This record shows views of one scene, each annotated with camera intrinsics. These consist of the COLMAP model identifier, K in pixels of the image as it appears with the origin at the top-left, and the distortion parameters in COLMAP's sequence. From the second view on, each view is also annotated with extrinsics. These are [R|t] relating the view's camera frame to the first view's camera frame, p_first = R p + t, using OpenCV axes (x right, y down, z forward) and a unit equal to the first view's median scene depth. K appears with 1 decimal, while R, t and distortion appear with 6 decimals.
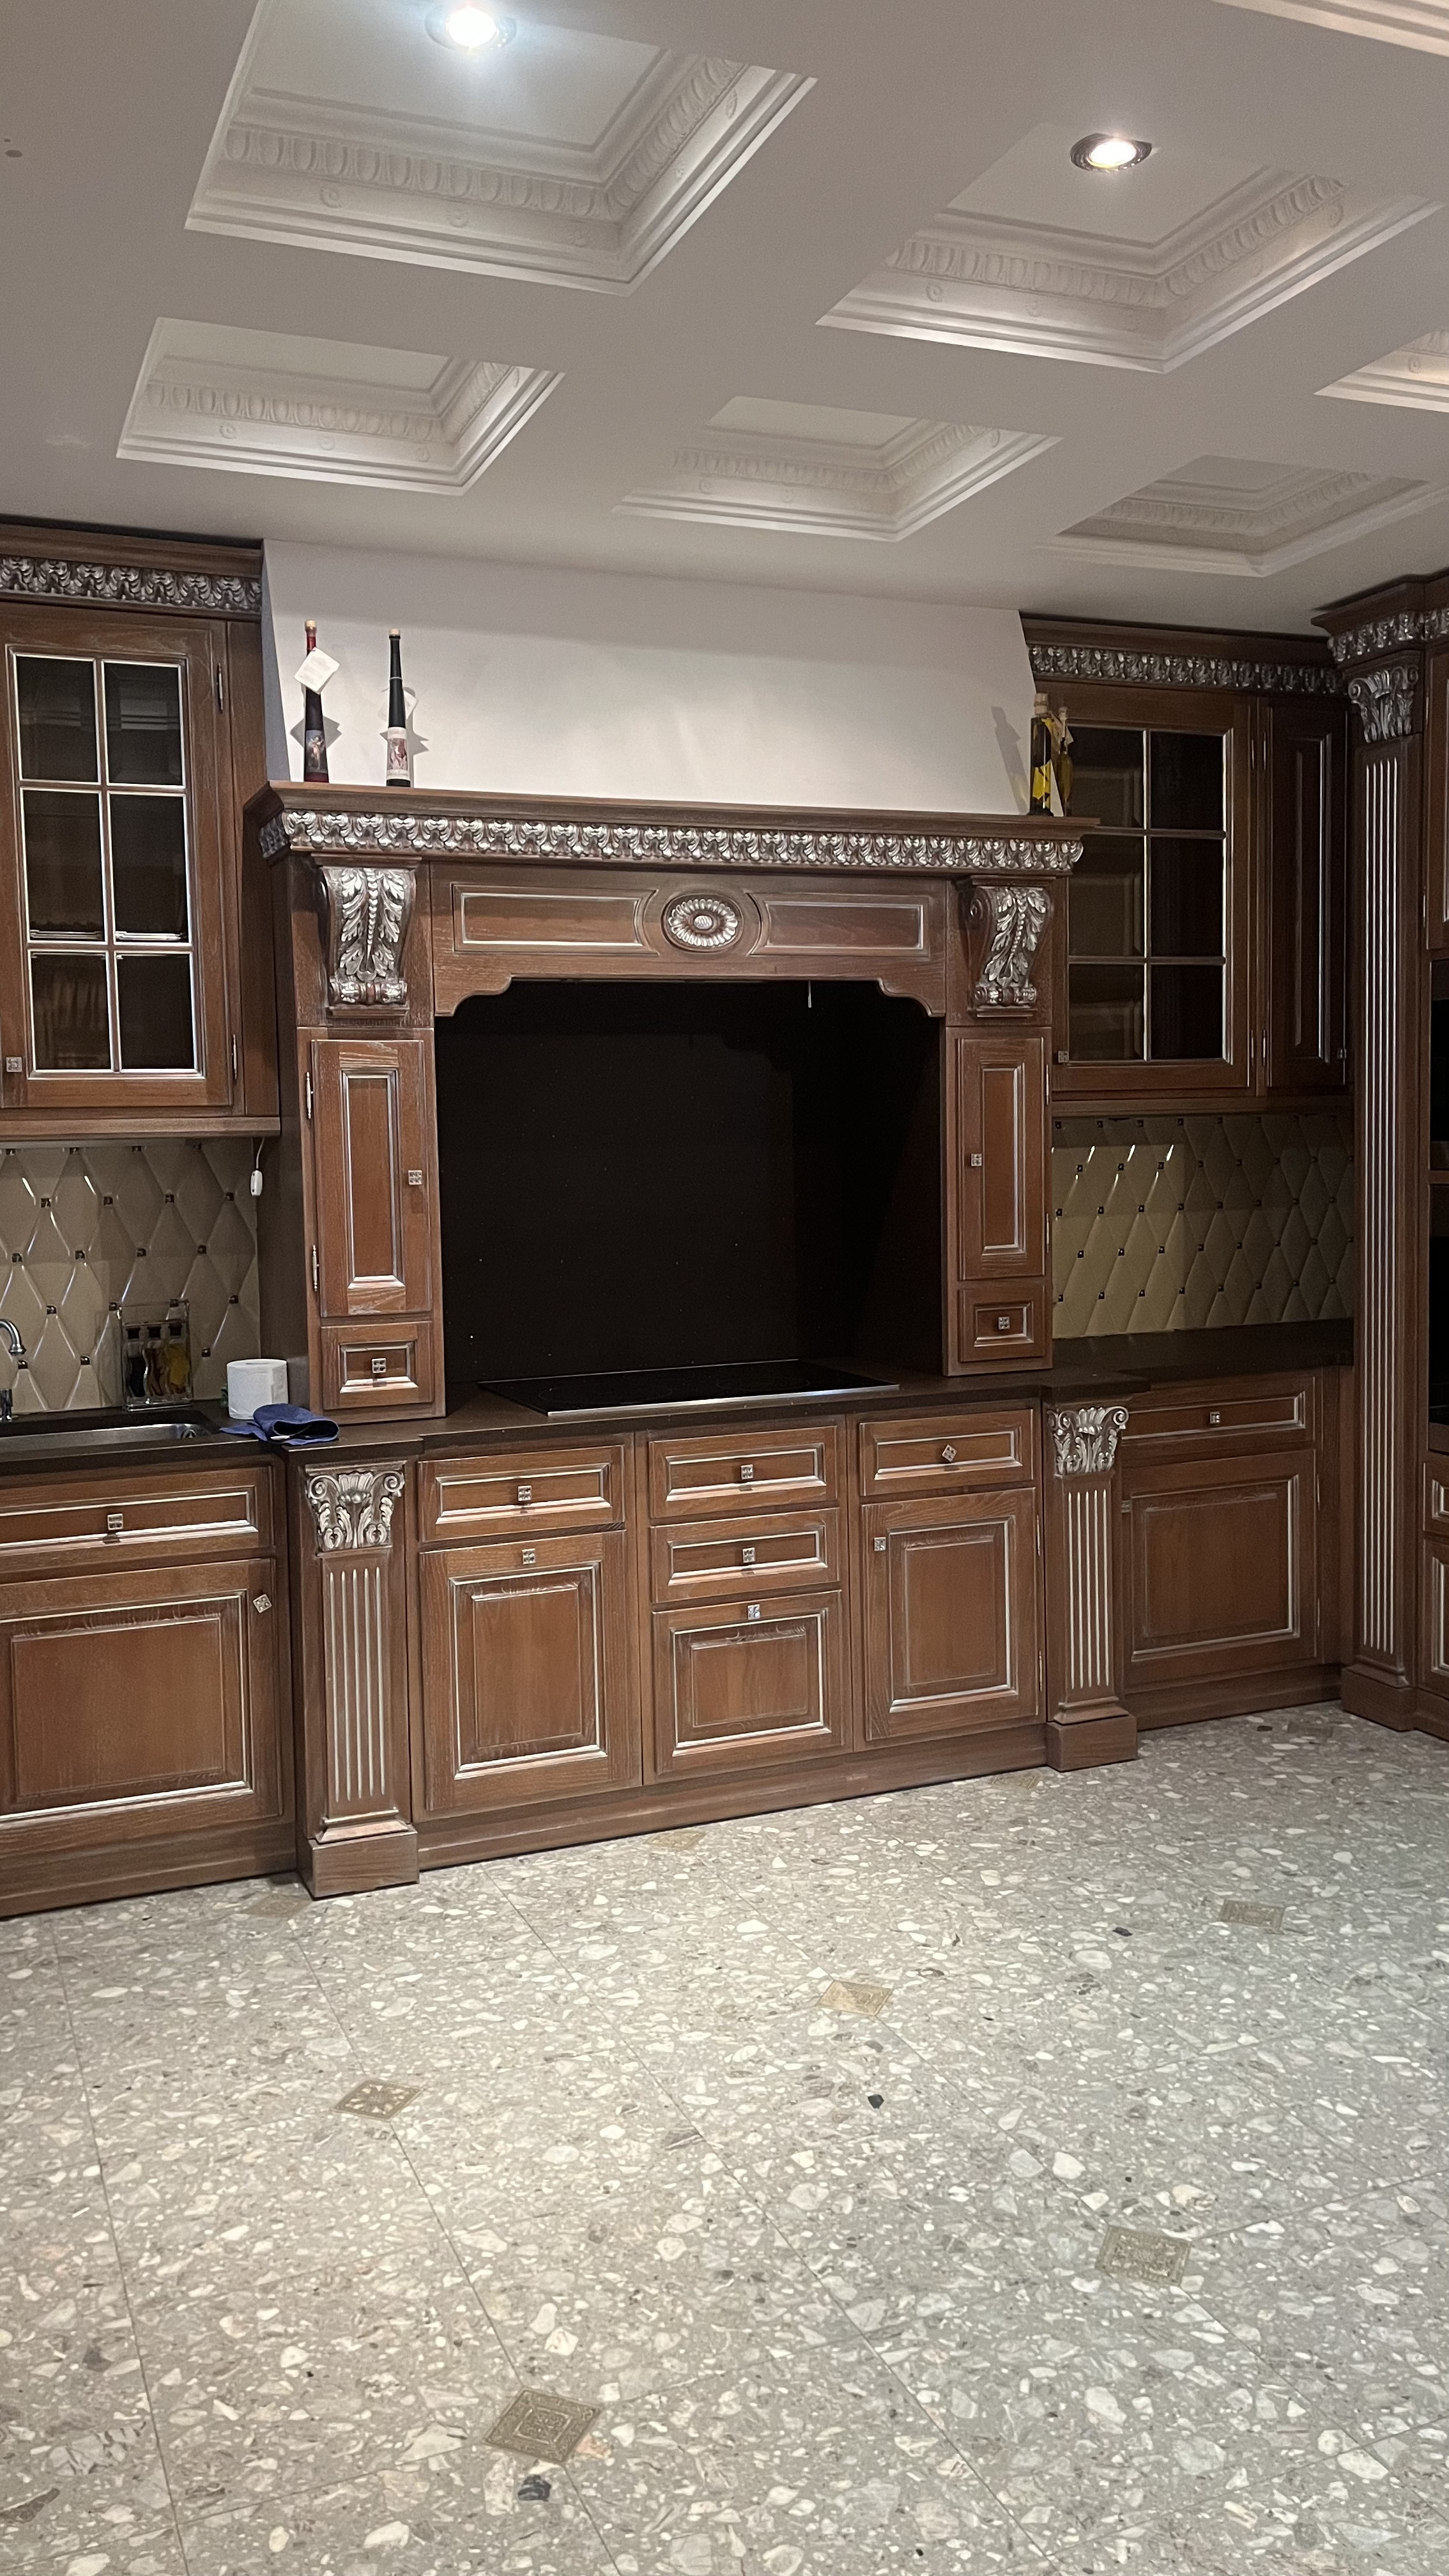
lens RADIAL K [[1921.0, 0, 719.1], [0, 1921.0, 1280.0], [0, 0, 1]] dist [0.029386, -0.004797]
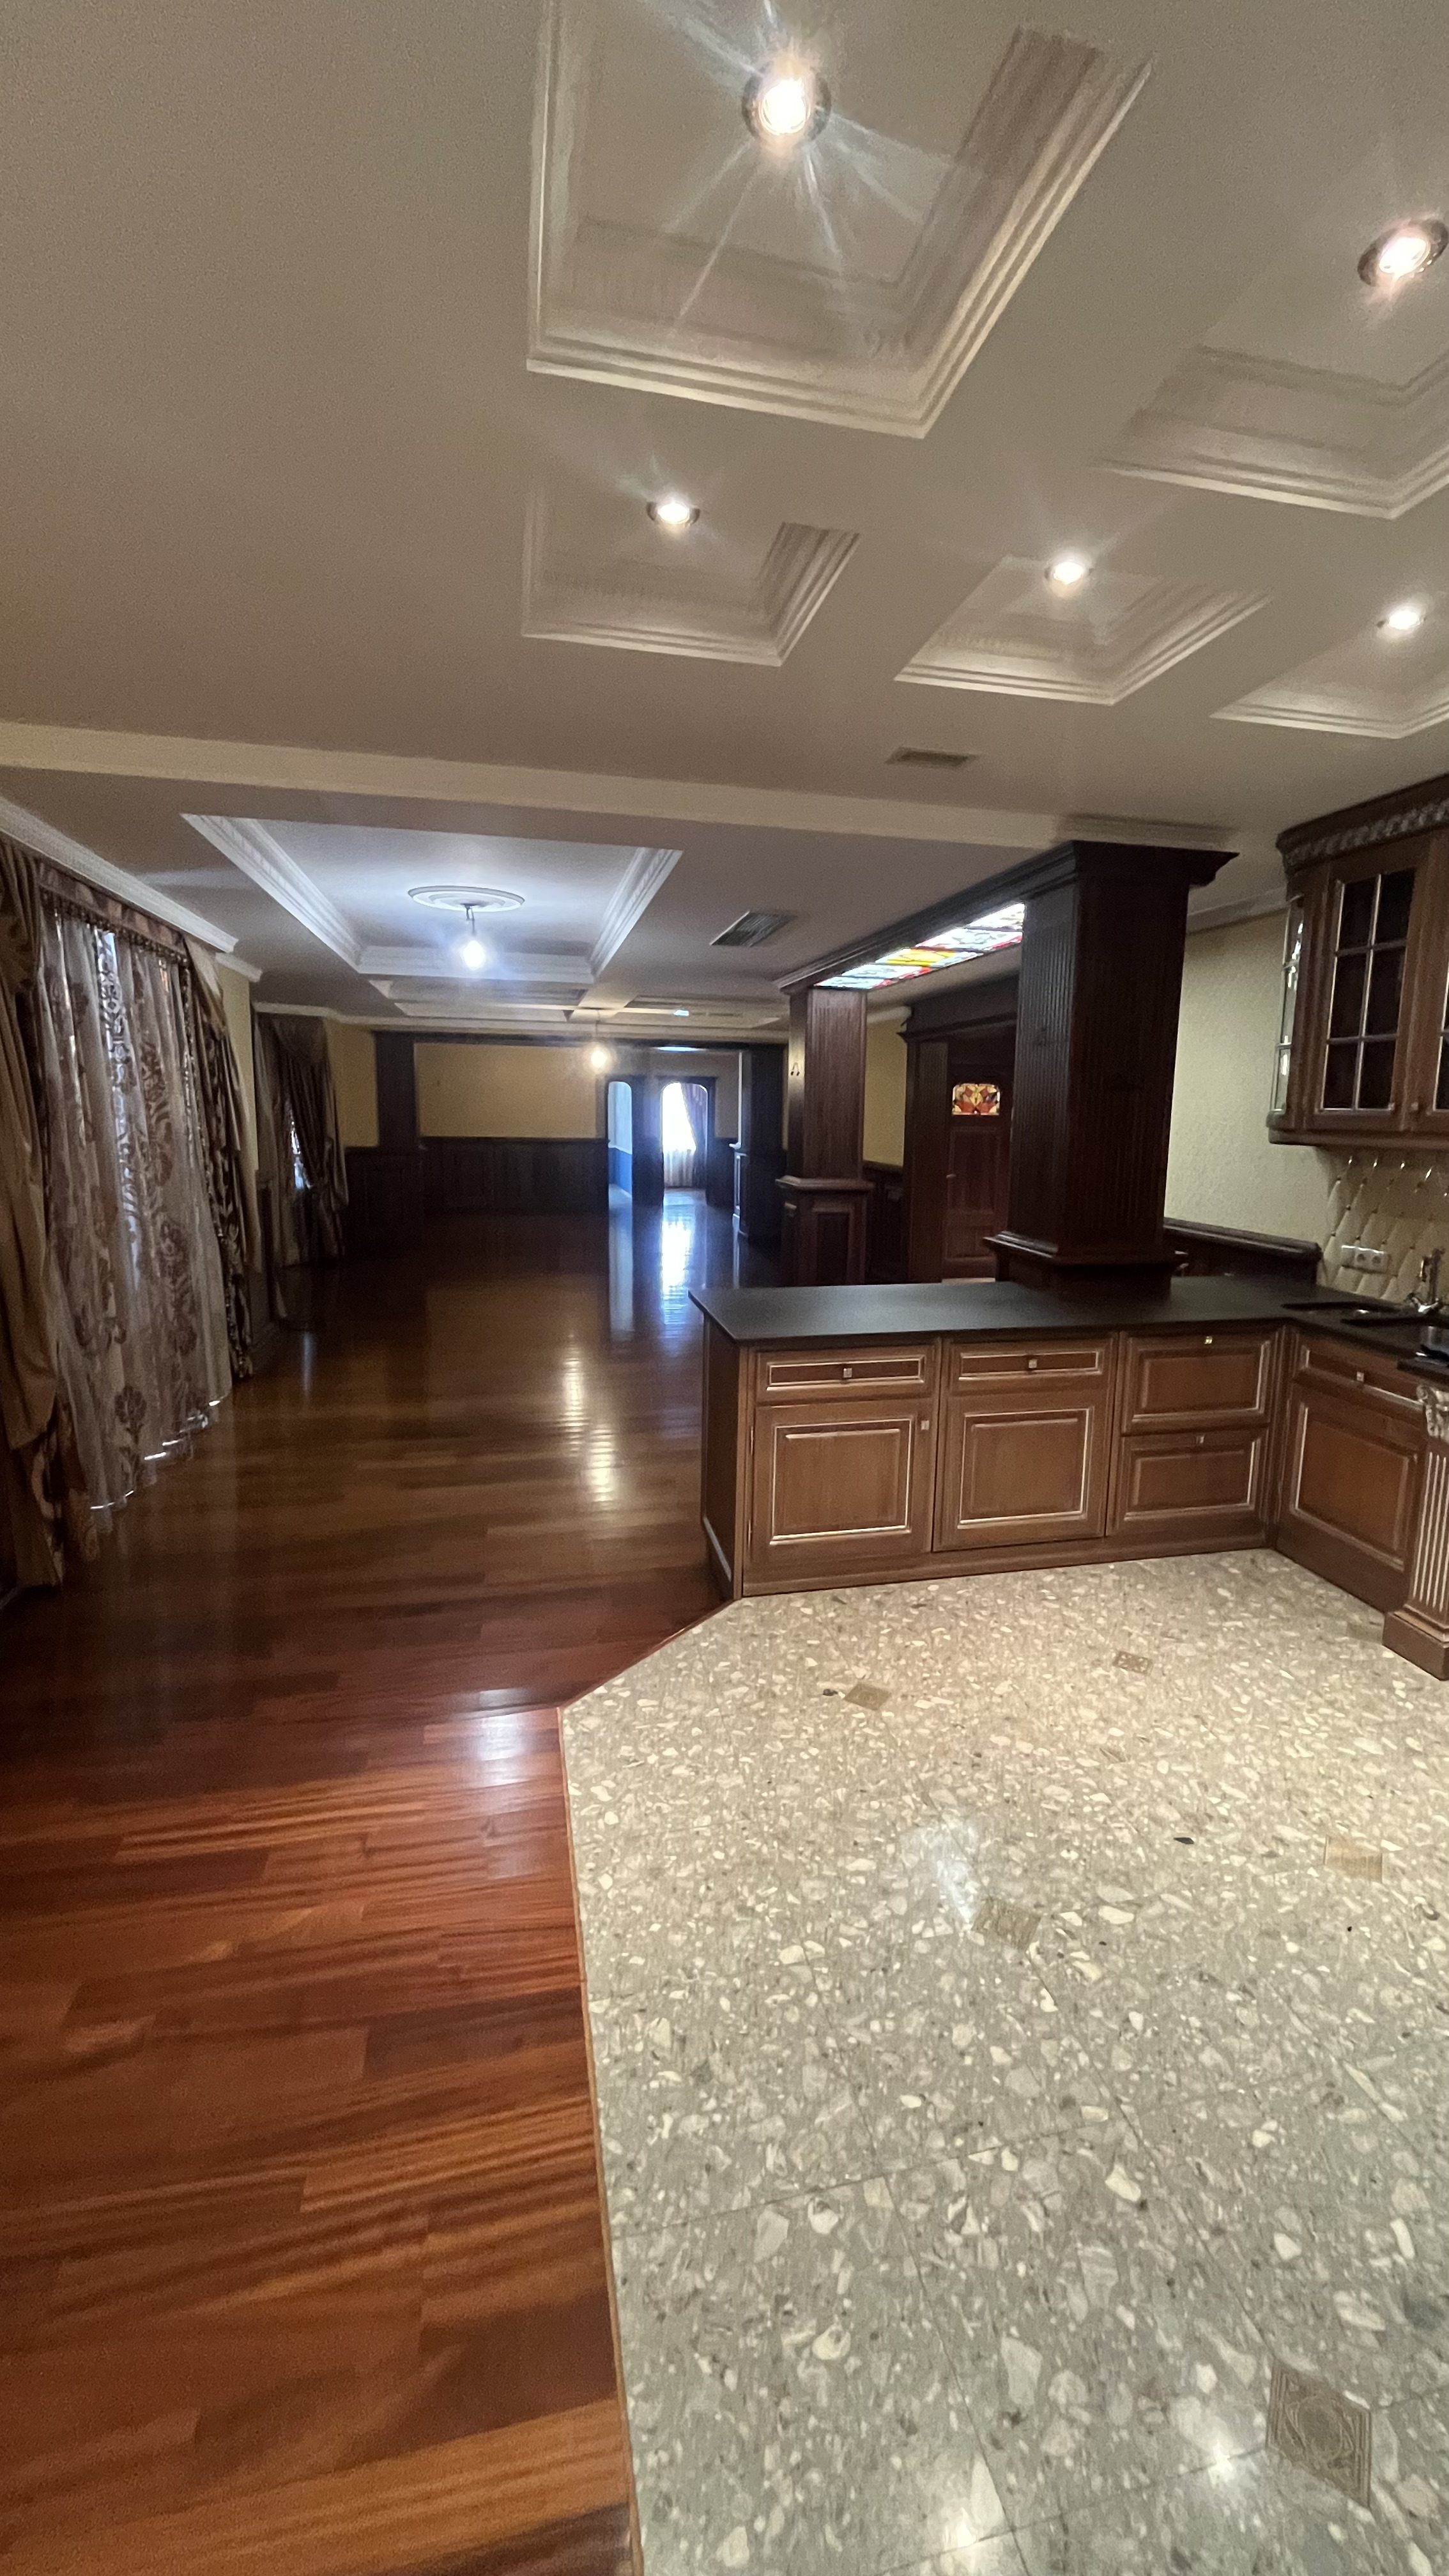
lens RADIAL K [[1032.6, 0, 760.4], [0, 1032.6, 1277.5], [0, 0, 1]] dist [0.003680, -0.001272]
pose [[-0.148395, 0.178963, -0.972600, 0.611998], [-0.088610, 0.977127, 0.193316, -0.086716], [0.984950, 0.114869, -0.129143, 0.551290]]
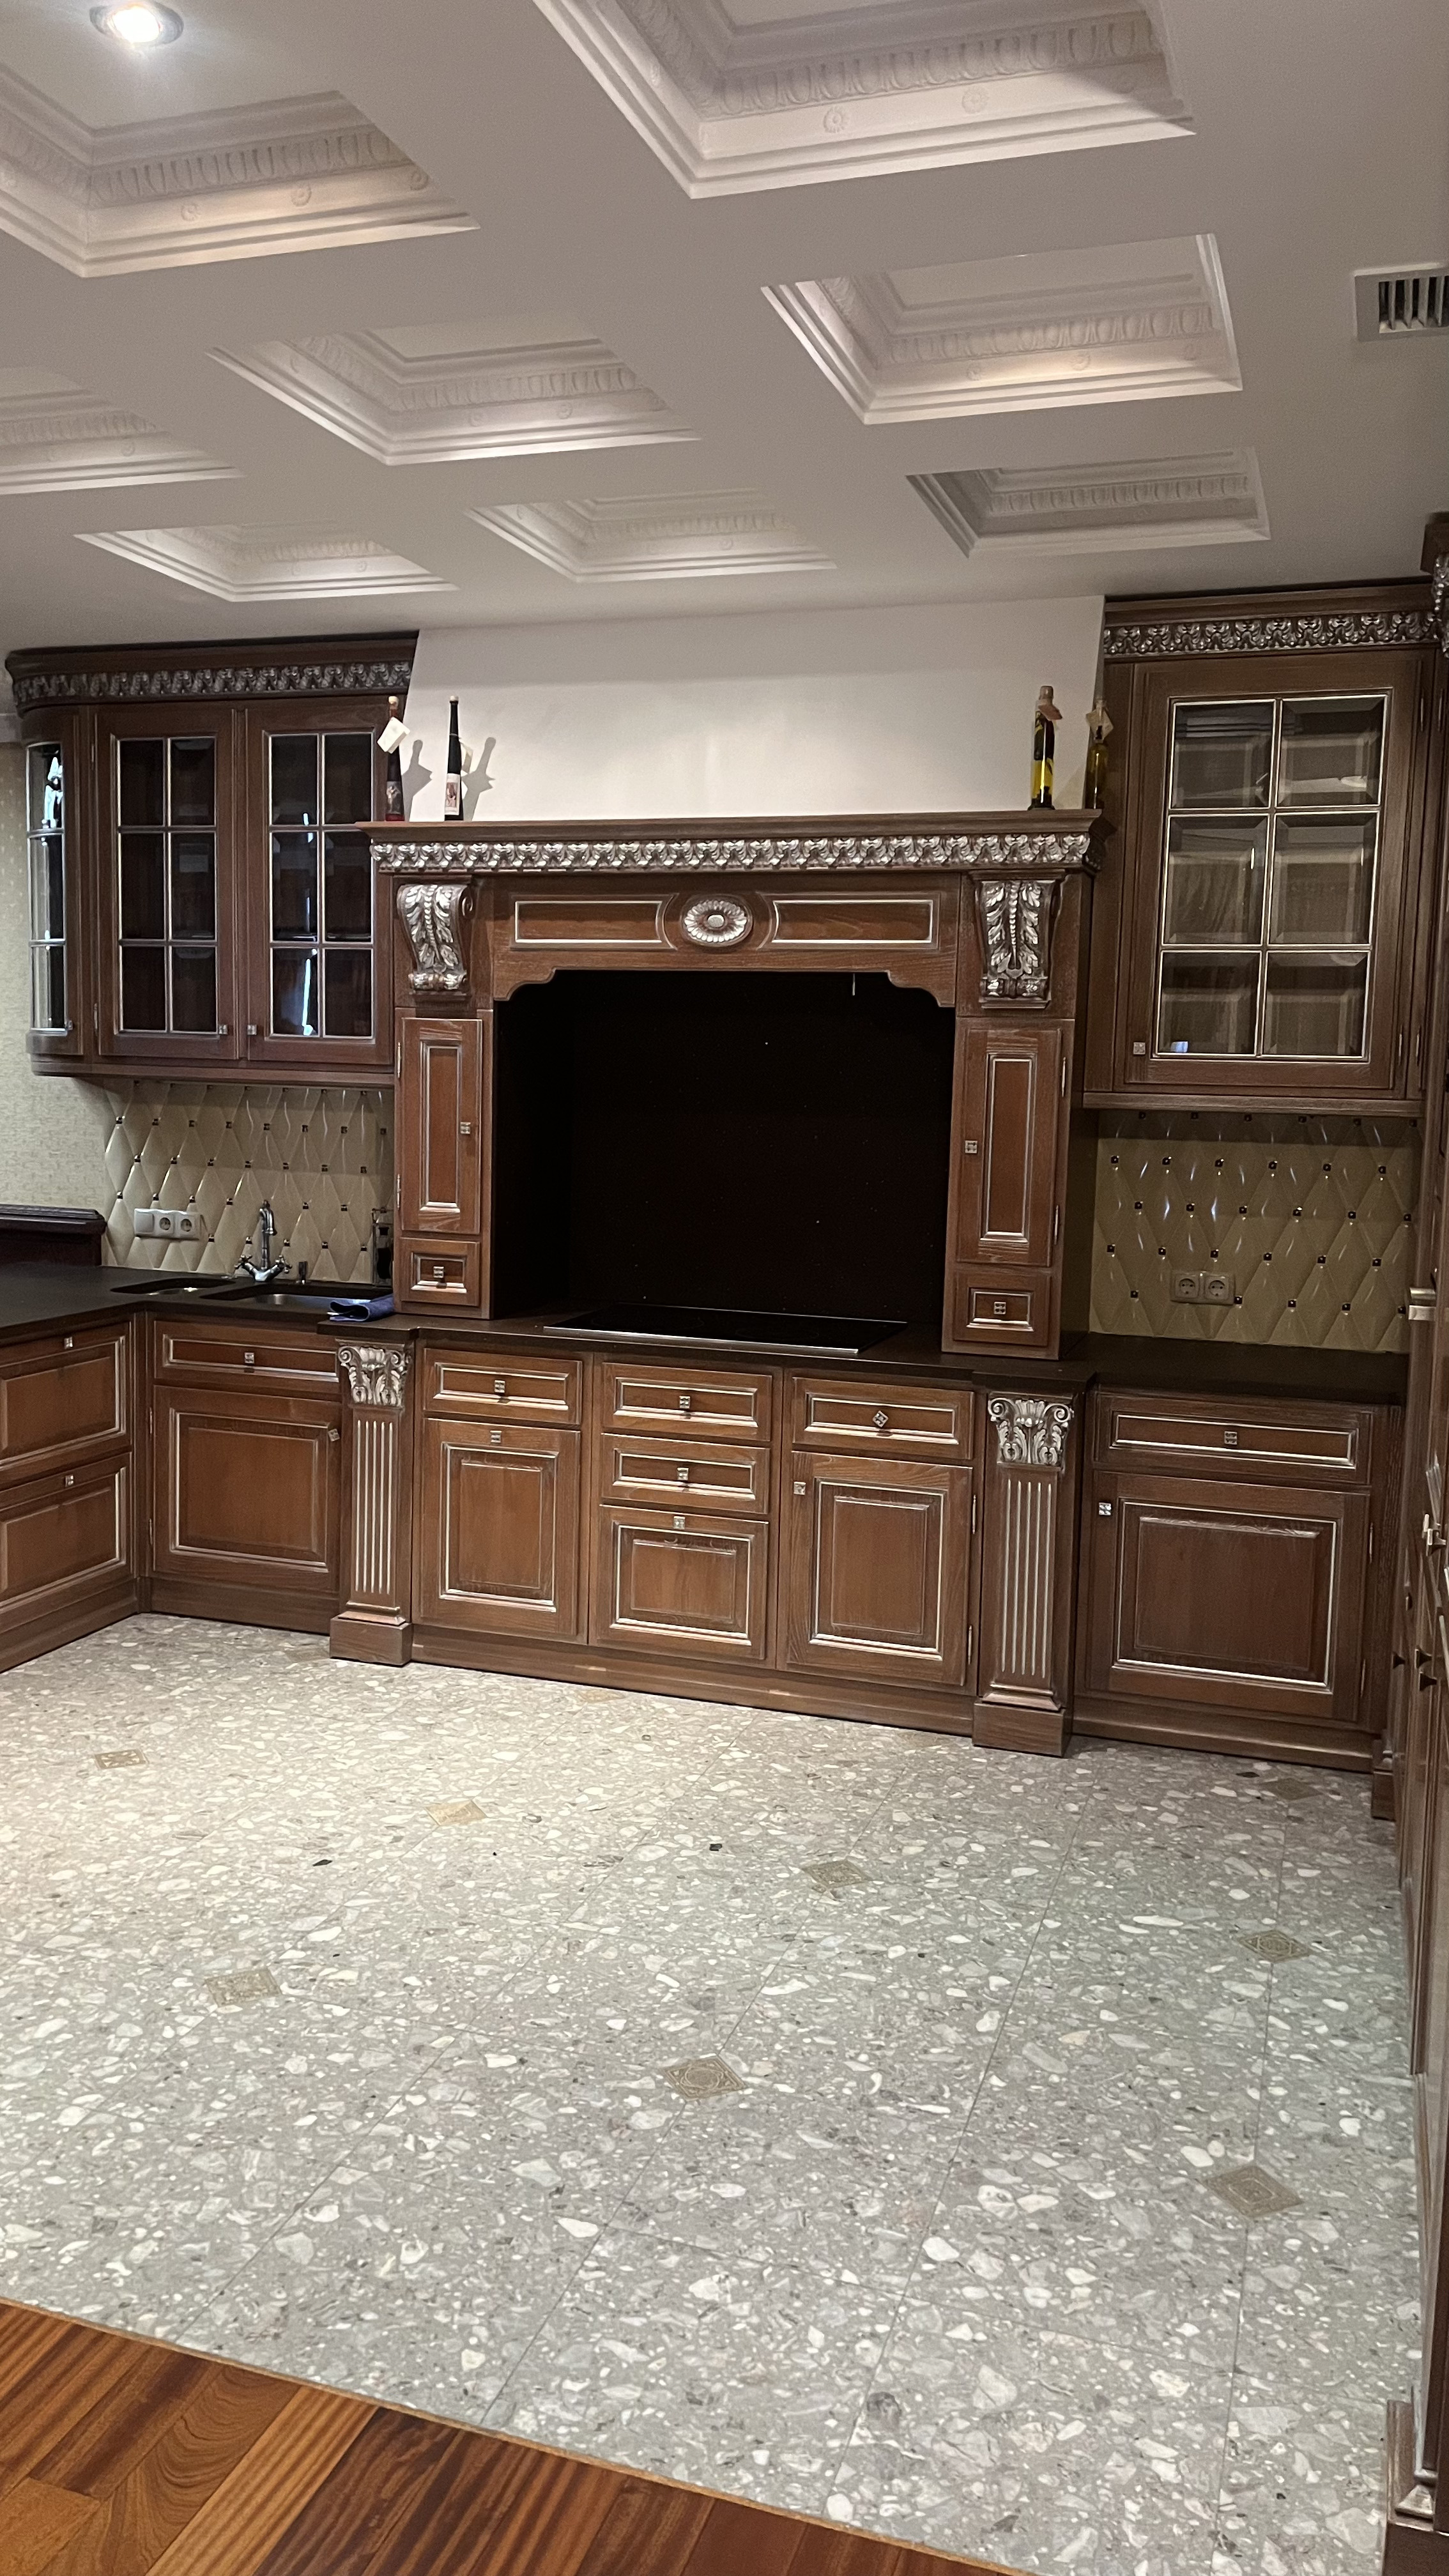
lens RADIAL K [[1921.0, 0, 702.5], [0, 1921.0, 1286.7], [0, 0, 1]] dist [0.029386, -0.004797]
pose [[0.756968, 0.116905, -0.642910, 0.792047], [-0.093528, 0.993120, 0.070466, -0.053444], [0.646725, 0.006790, 0.762693, 0.134439]]
